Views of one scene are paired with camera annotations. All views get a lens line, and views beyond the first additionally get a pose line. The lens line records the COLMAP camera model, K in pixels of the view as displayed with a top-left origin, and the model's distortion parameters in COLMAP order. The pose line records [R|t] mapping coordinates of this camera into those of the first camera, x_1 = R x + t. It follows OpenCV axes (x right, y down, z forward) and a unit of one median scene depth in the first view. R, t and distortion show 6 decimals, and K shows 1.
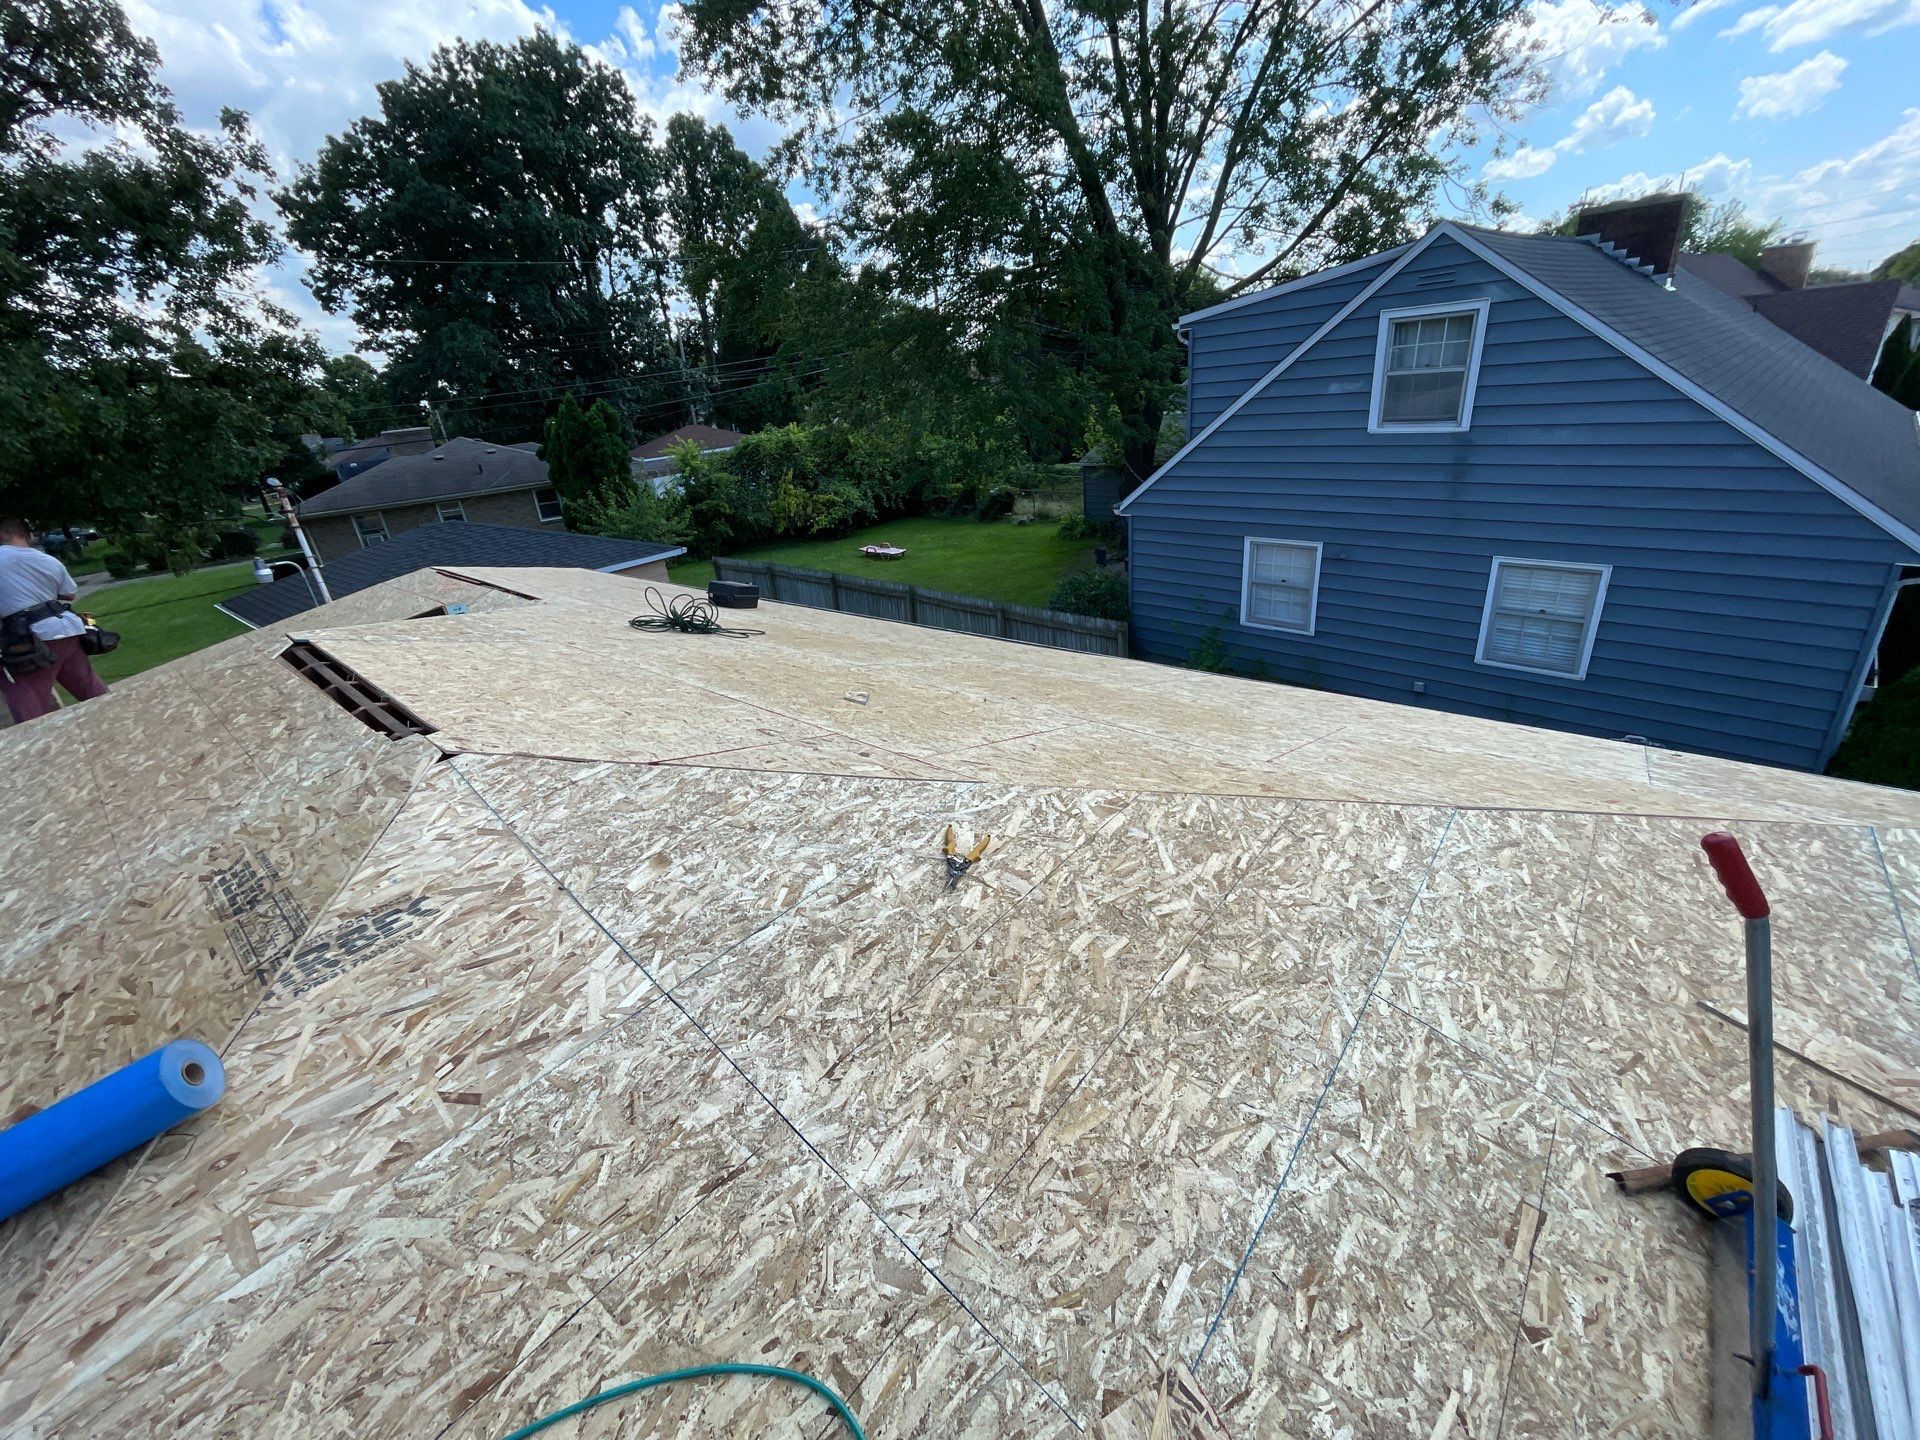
lens RADIAL K [[776.0, 0, 960.0], [0, 776.0, 713.7], [0, 0, 1]] dist [0.000166, -0.001552]
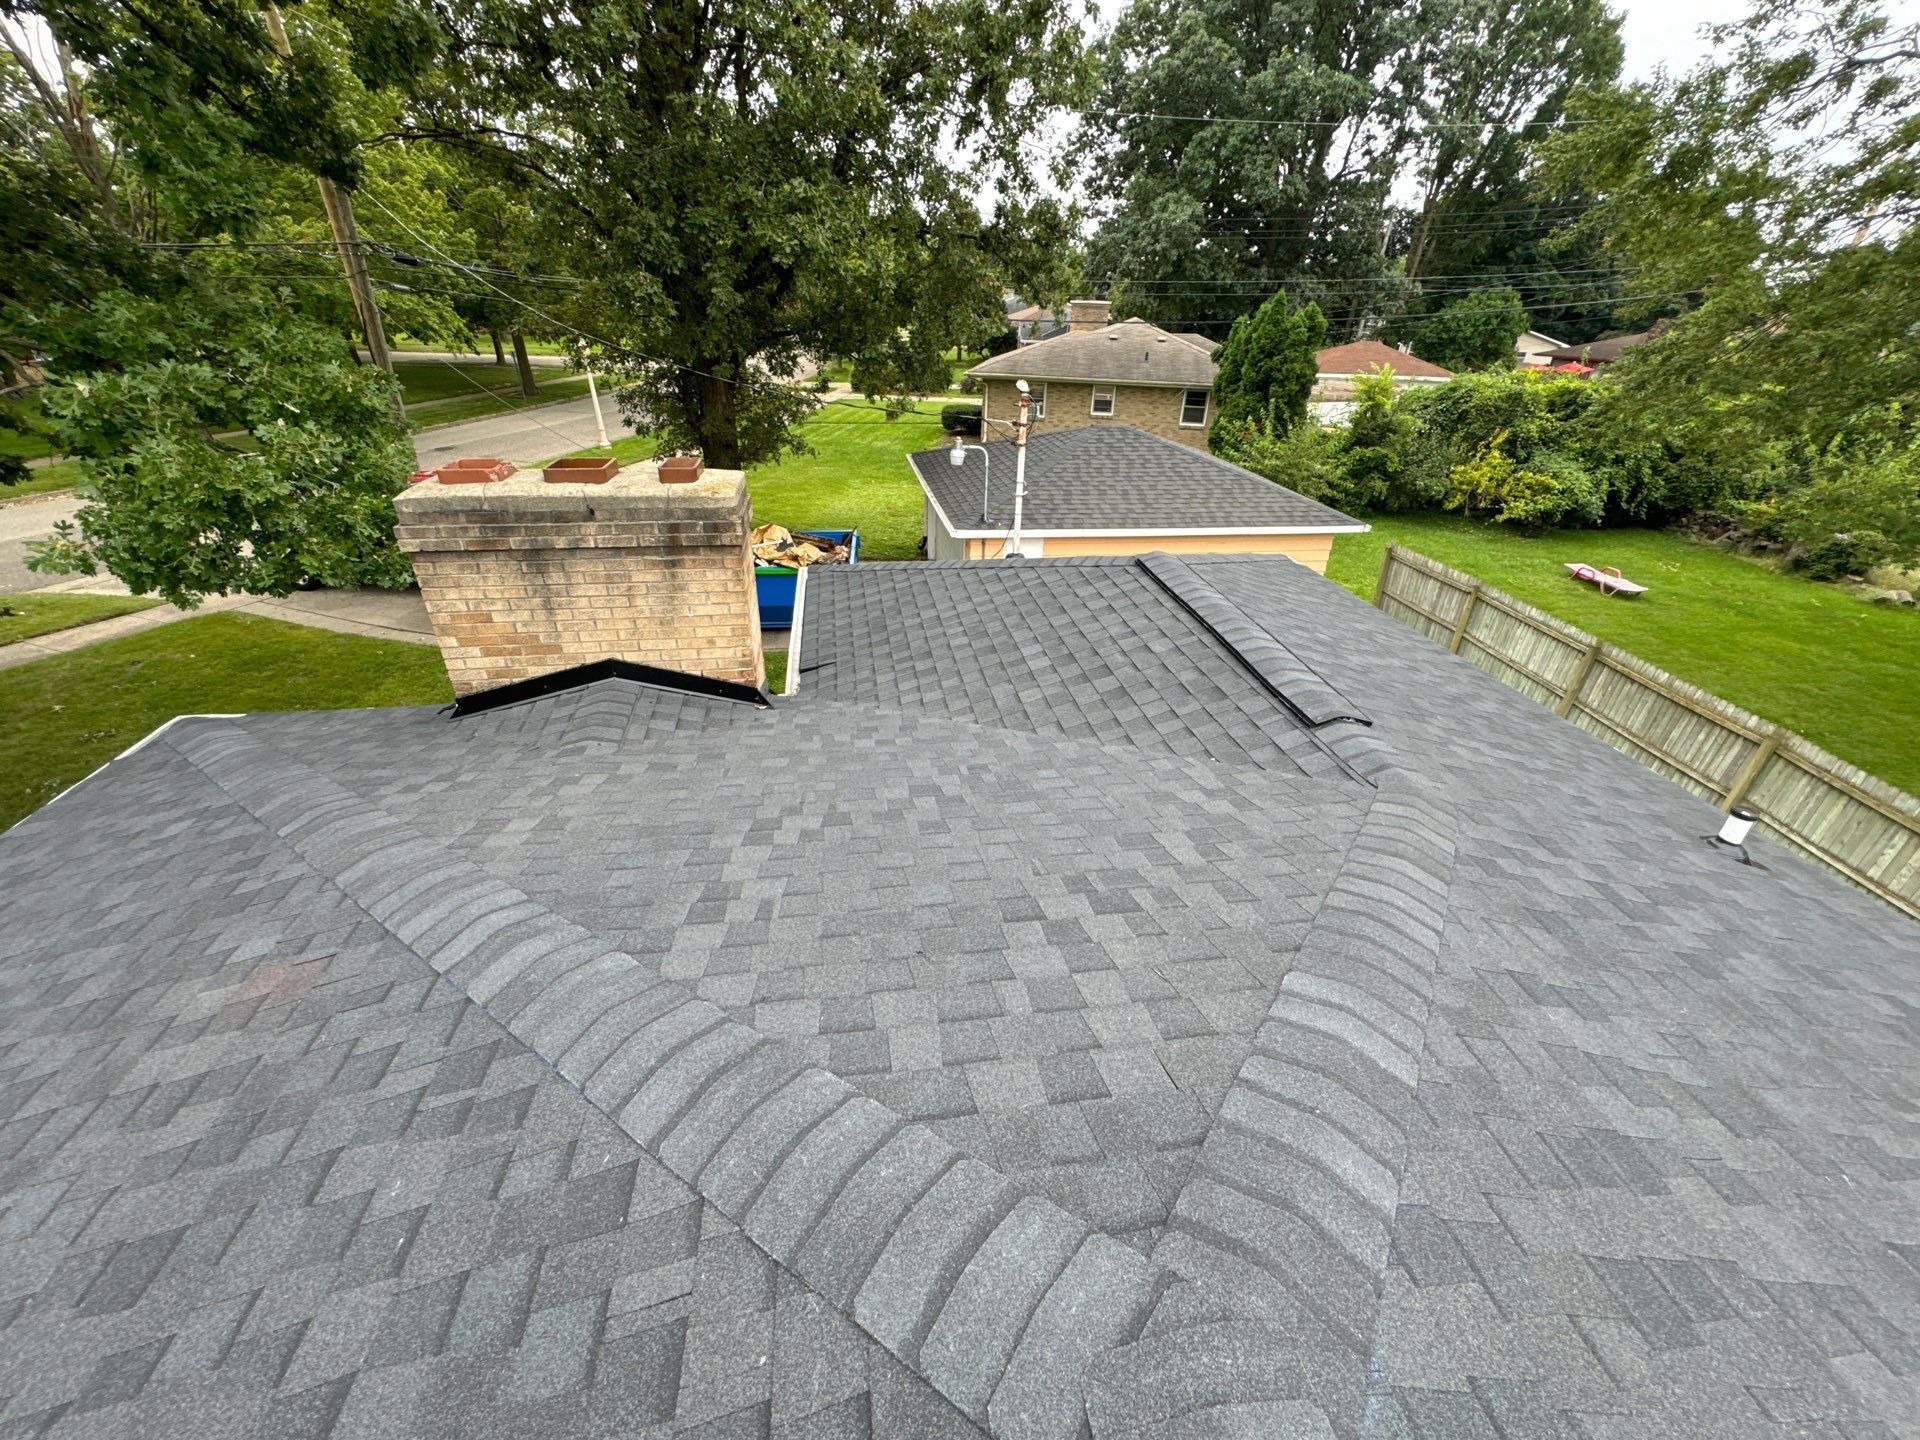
lens RADIAL K [[764.0, 0, 962.1], [0, 764.0, 717.7], [0, 0, 1]] dist [-0.001970, 0.000160]
pose [[0.747896, 0.416760, -0.516685, -0.078823], [-0.350201, 0.908941, 0.226242, -0.030554], [0.563925, 0.011738, 0.825743, 0.066180]]
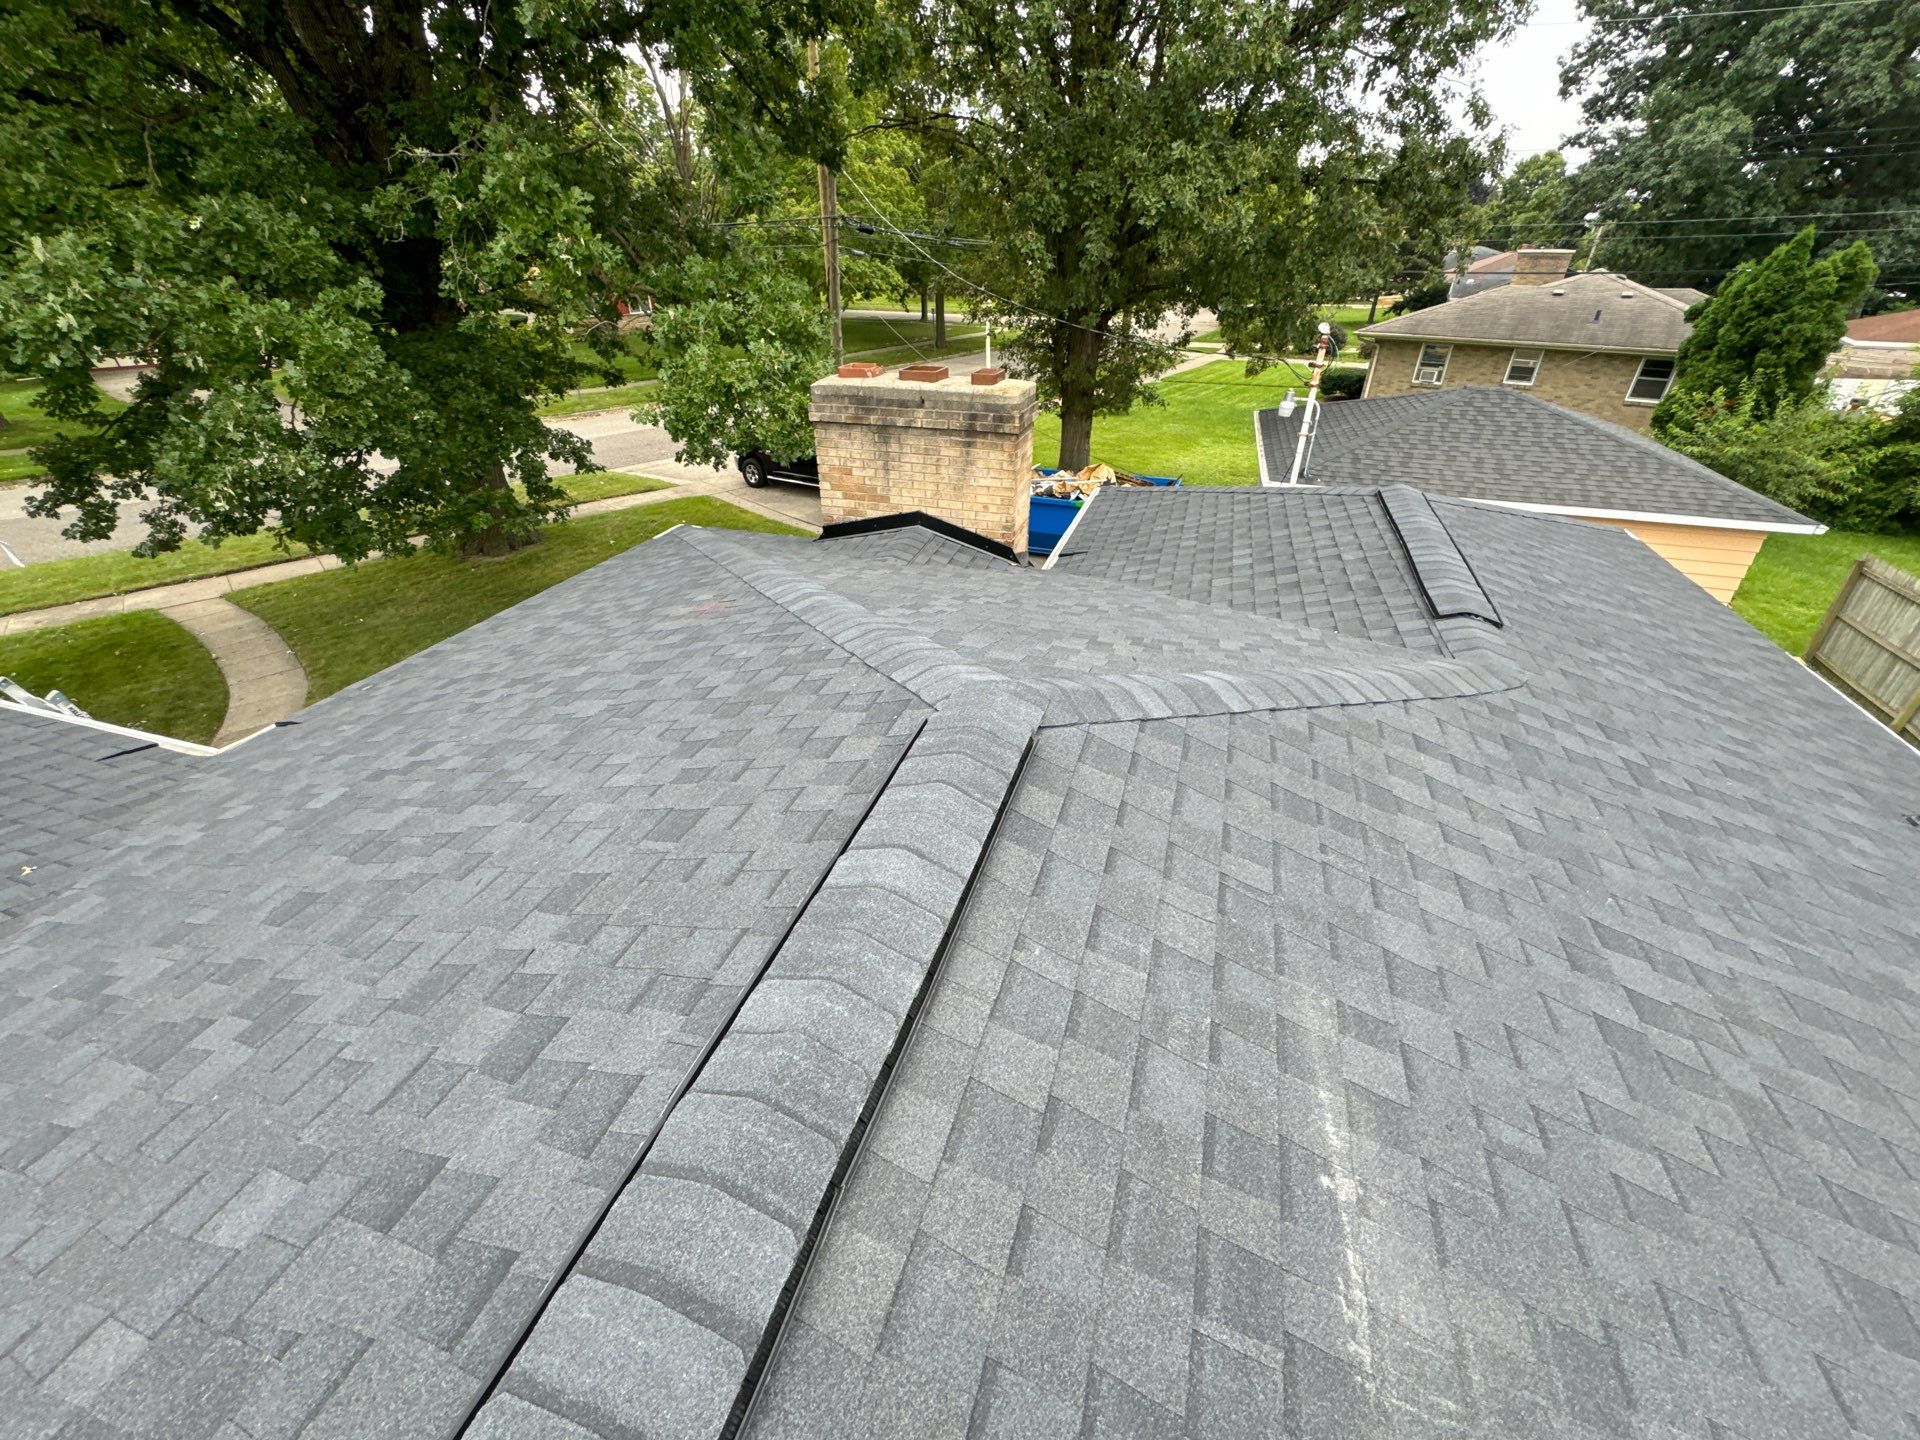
lens RADIAL K [[764.0, 0, 959.9], [0, 764.0, 716.0], [0, 0, 1]] dist [-0.001970, 0.000160]
pose [[0.379354, 0.562602, -0.734554, -0.038109], [-0.401367, 0.815373, 0.417219, -0.029993], [0.833663, 0.136552, 0.535125, 0.058242]]
